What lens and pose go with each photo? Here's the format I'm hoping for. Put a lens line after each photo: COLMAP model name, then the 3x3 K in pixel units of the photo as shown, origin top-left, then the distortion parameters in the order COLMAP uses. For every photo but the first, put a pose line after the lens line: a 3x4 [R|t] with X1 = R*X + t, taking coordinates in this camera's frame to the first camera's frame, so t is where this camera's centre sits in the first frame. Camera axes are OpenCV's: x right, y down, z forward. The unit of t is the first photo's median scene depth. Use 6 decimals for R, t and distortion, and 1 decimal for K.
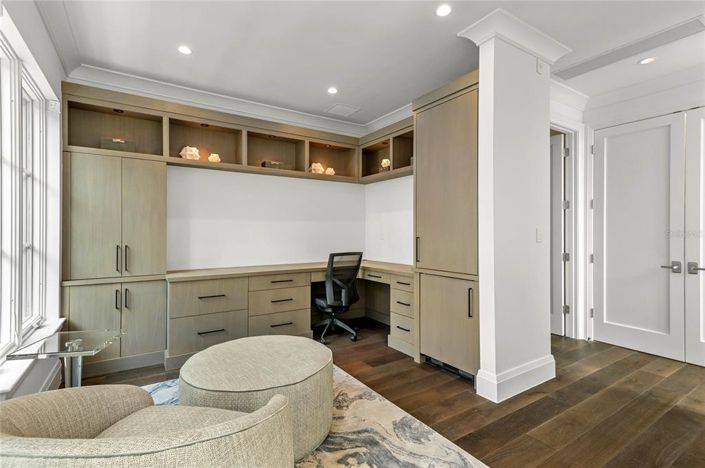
lens RADIAL K [[341.0, 0, 352.7], [0, 341.0, 232.8], [0, 0, 1]] dist [-0.001468, -0.000809]
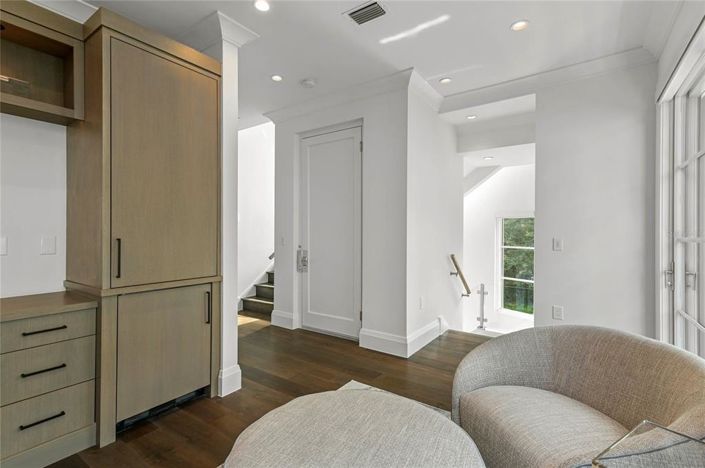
lens RADIAL K [[341.0, 0, 350.3], [0, 341.0, 232.0], [0, 0, 1]] dist [-0.001468, -0.000809]
pose [[-0.399646, -0.003907, 0.916661, -0.593900], [-0.001433, 0.999992, 0.003637, -0.001875], [-0.916668, 0.000140, -0.399649, 0.932757]]
